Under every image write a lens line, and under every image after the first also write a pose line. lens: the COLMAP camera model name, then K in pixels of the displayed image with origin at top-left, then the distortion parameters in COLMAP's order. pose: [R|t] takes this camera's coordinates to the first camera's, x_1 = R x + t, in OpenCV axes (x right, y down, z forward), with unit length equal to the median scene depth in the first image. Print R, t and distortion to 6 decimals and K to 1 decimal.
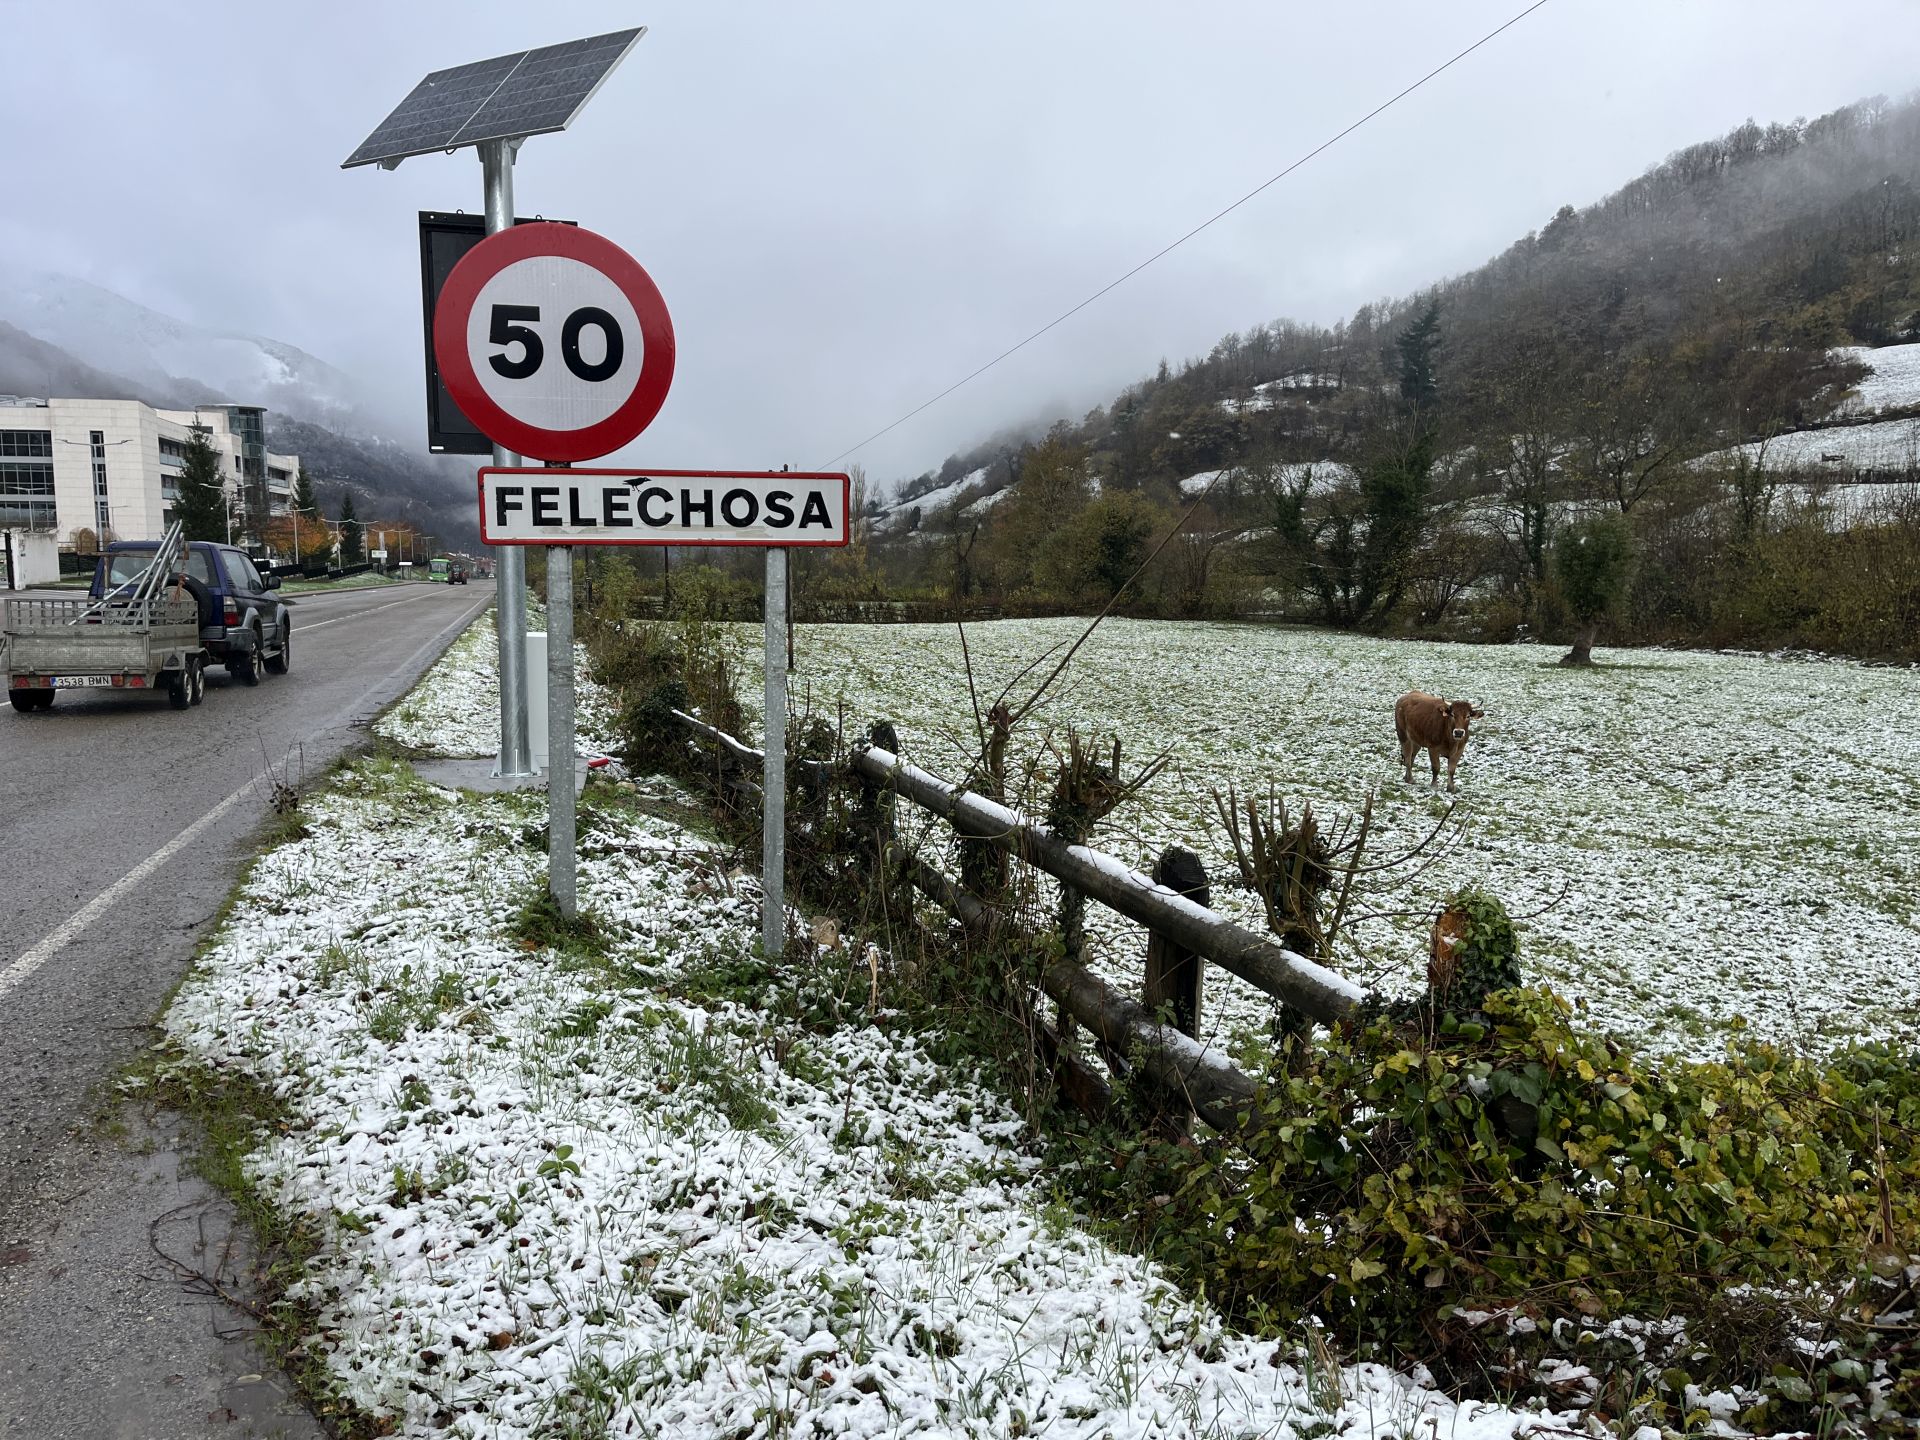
lens RADIAL K [[1522.0, 0, 888.8], [0, 1522.0, 745.0], [0, 0, 1]] dist [0.055794, -0.082199]
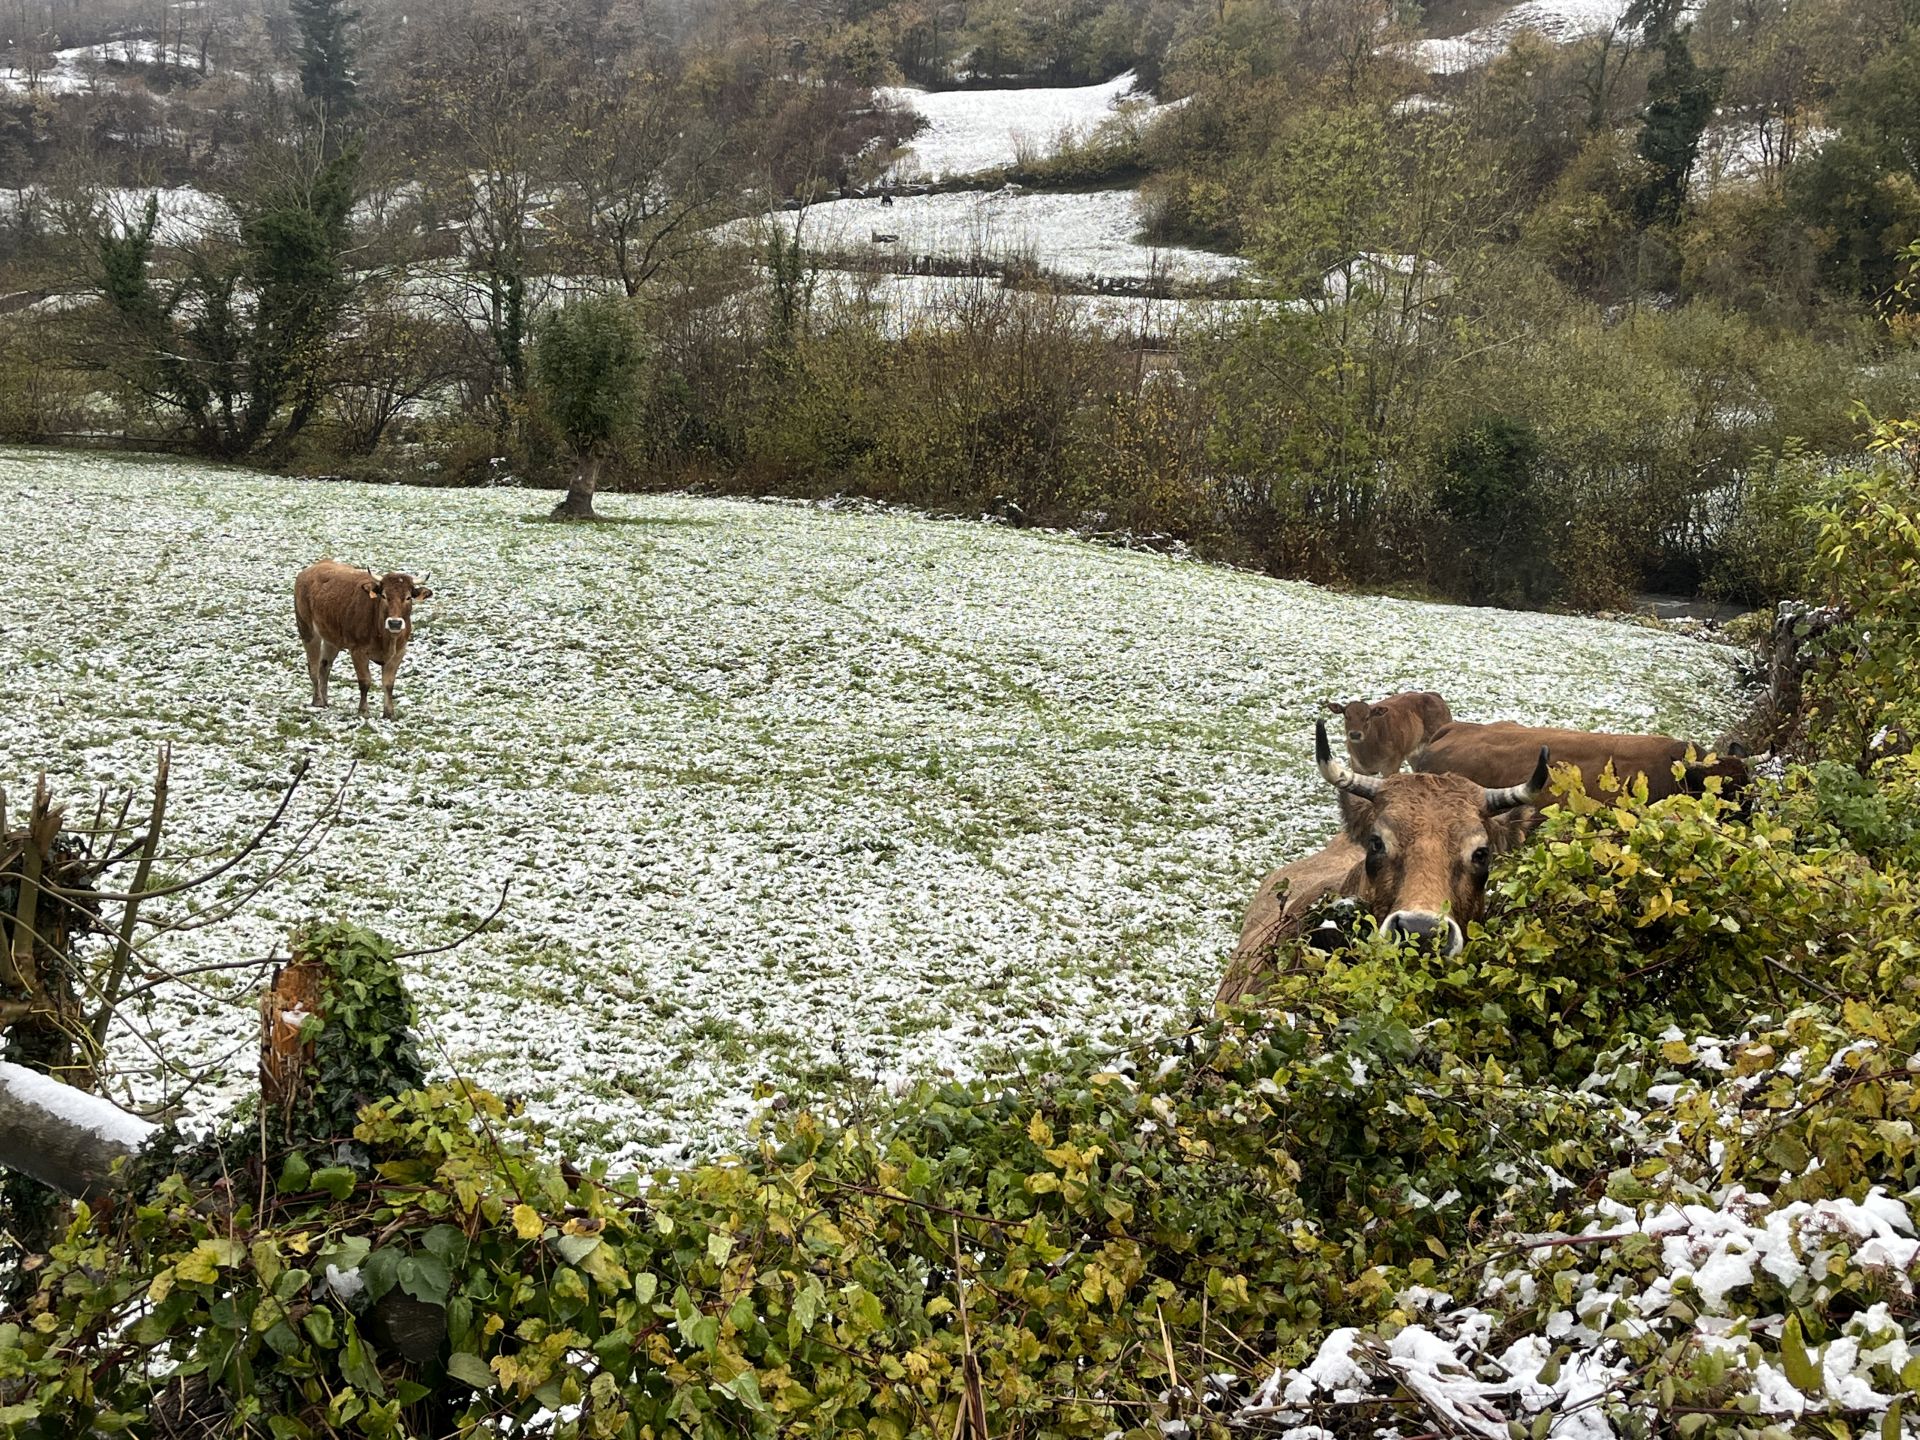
lens RADIAL K [[1522.0, 0, 958.9], [0, 1522.0, 721.2], [0, 0, 1]] dist [0.055794, -0.082199]
pose [[0.844061, -0.072117, 0.531376, 0.239651], [0.035037, 0.996215, 0.079550, -0.011181], [-0.535101, -0.048527, 0.843393, 0.352254]]
